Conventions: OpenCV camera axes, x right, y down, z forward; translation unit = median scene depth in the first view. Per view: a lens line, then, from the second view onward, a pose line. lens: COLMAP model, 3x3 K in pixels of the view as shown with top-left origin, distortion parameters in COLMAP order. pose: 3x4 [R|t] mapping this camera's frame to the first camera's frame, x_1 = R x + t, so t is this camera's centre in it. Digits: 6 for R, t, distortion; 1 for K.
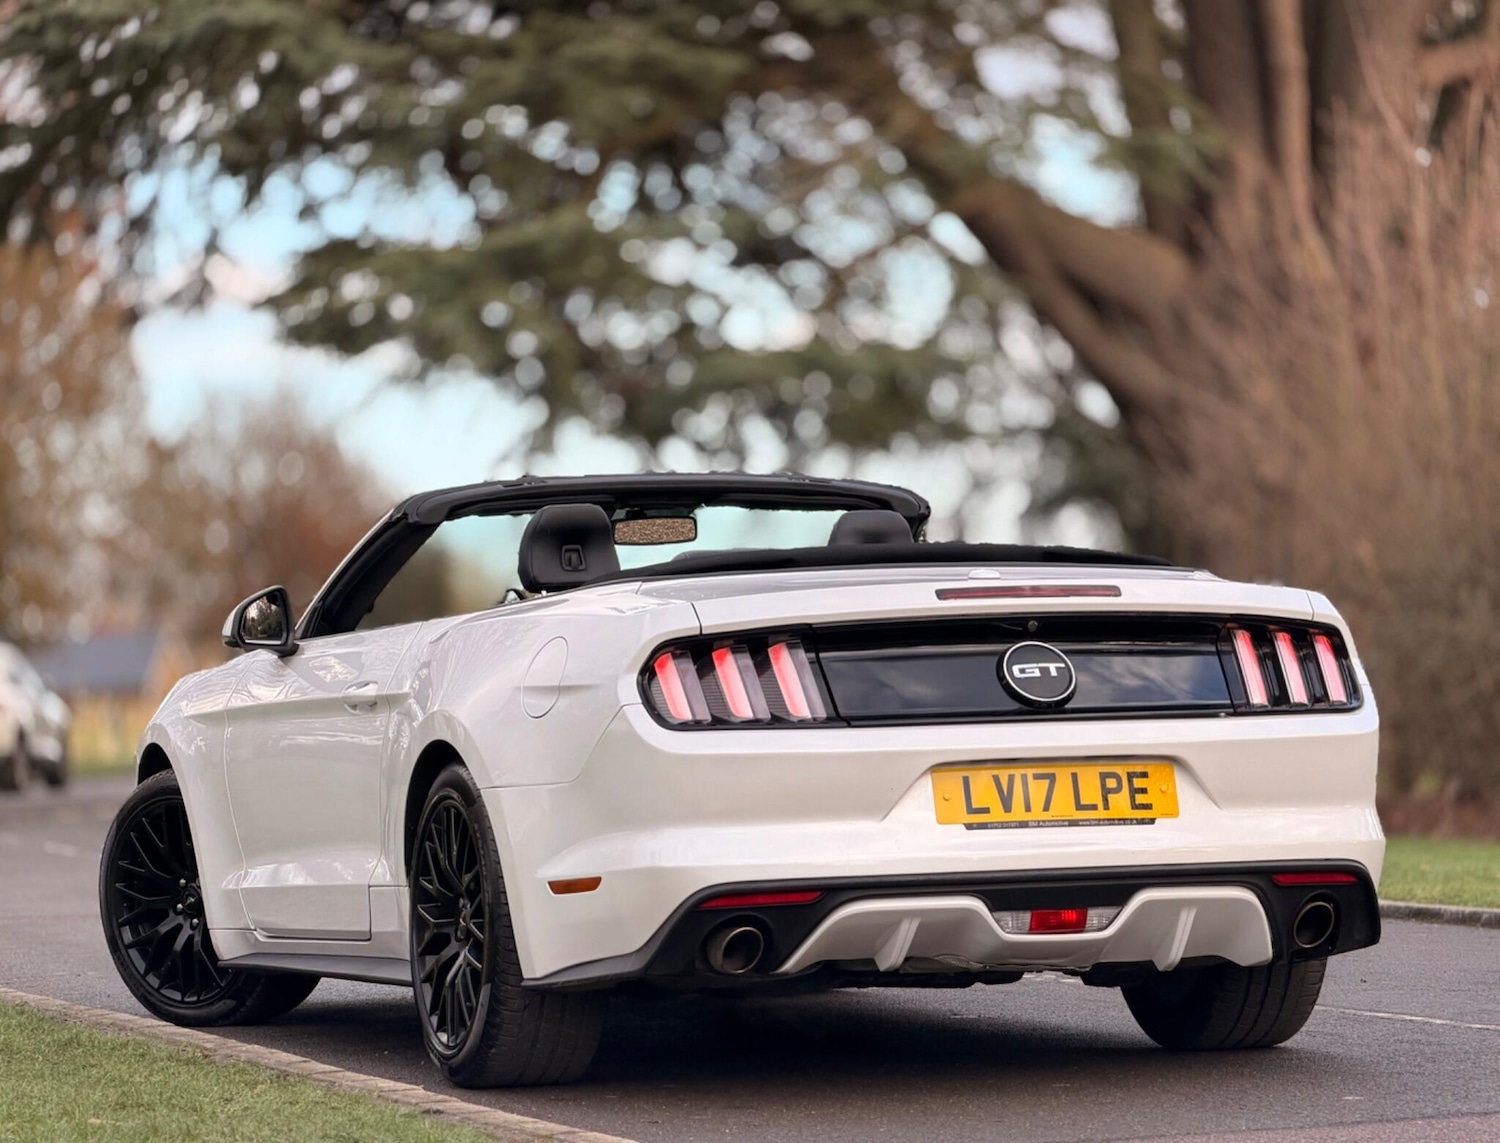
lens RADIAL K [[6889.7, 0, 750.6], [0, 6889.7, 415.3], [0, 0, 1]] dist [-0.082454, -4.095135]
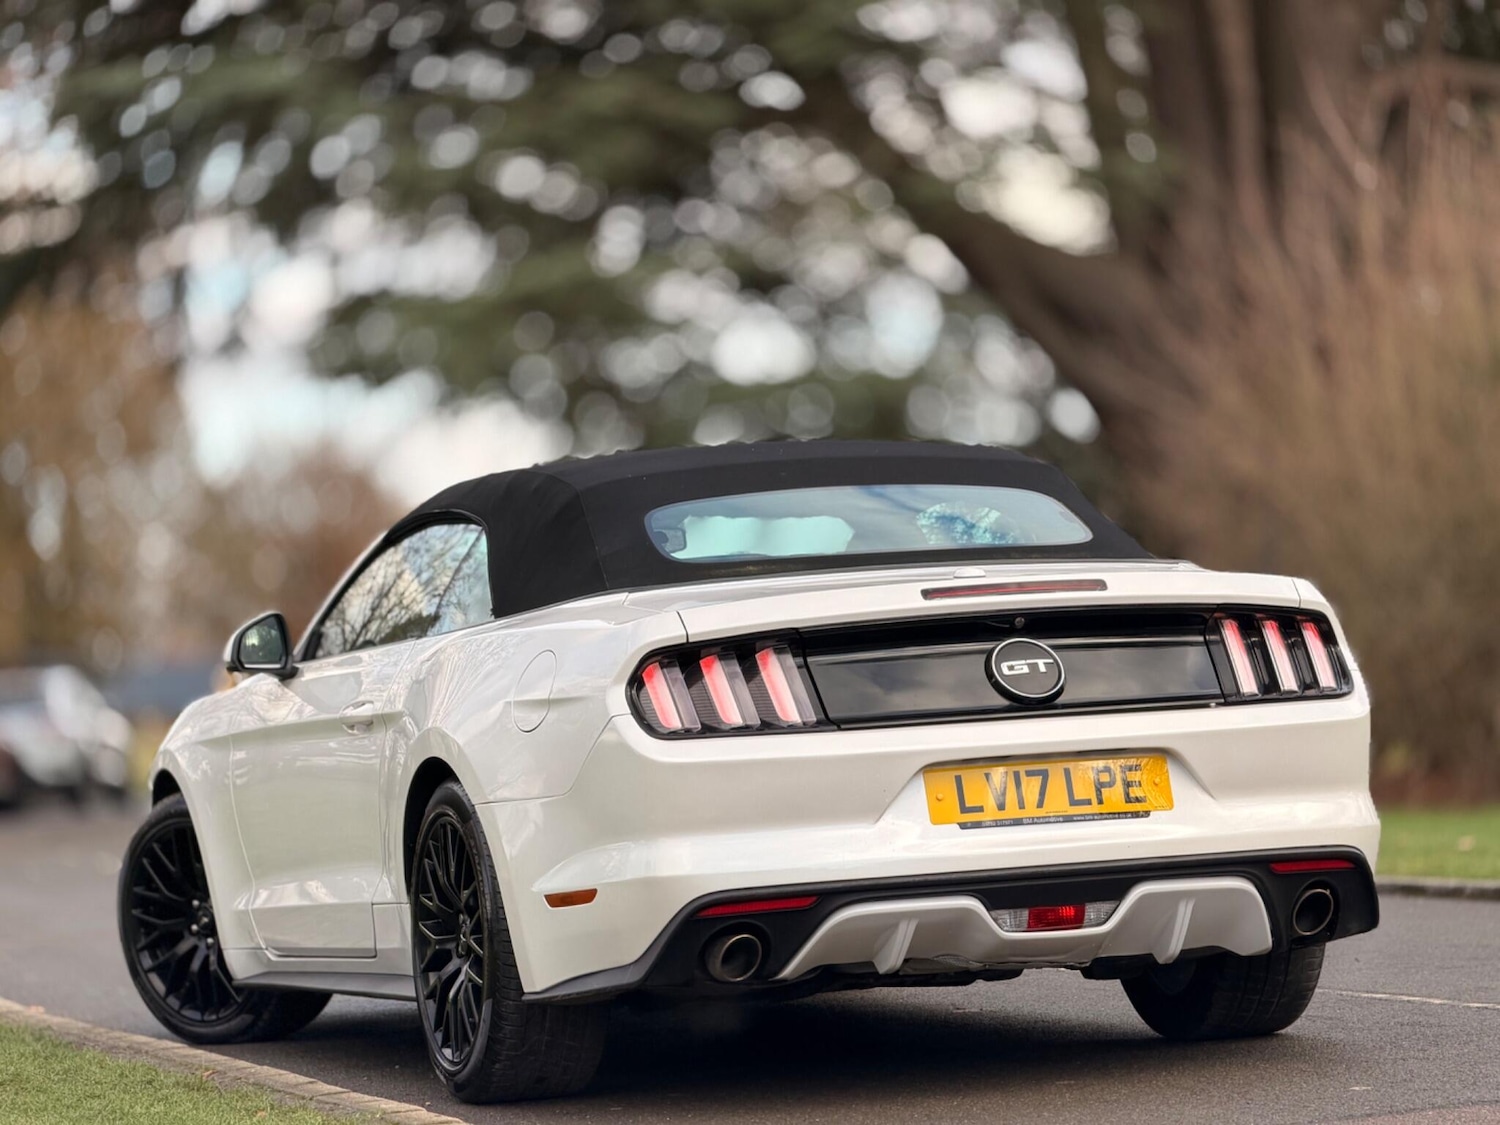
lens RADIAL K [[5936.1, 0, 750.0], [0, 5936.1, 562.5], [0, 0, 1]] dist [0.760448, -41.861169]
pose [[0.999352, -0.035771, -0.004073, 0.005562], [0.035841, 0.999186, 0.018514, 0.004390], [0.003407, -0.018648, 0.999820, 0.134657]]
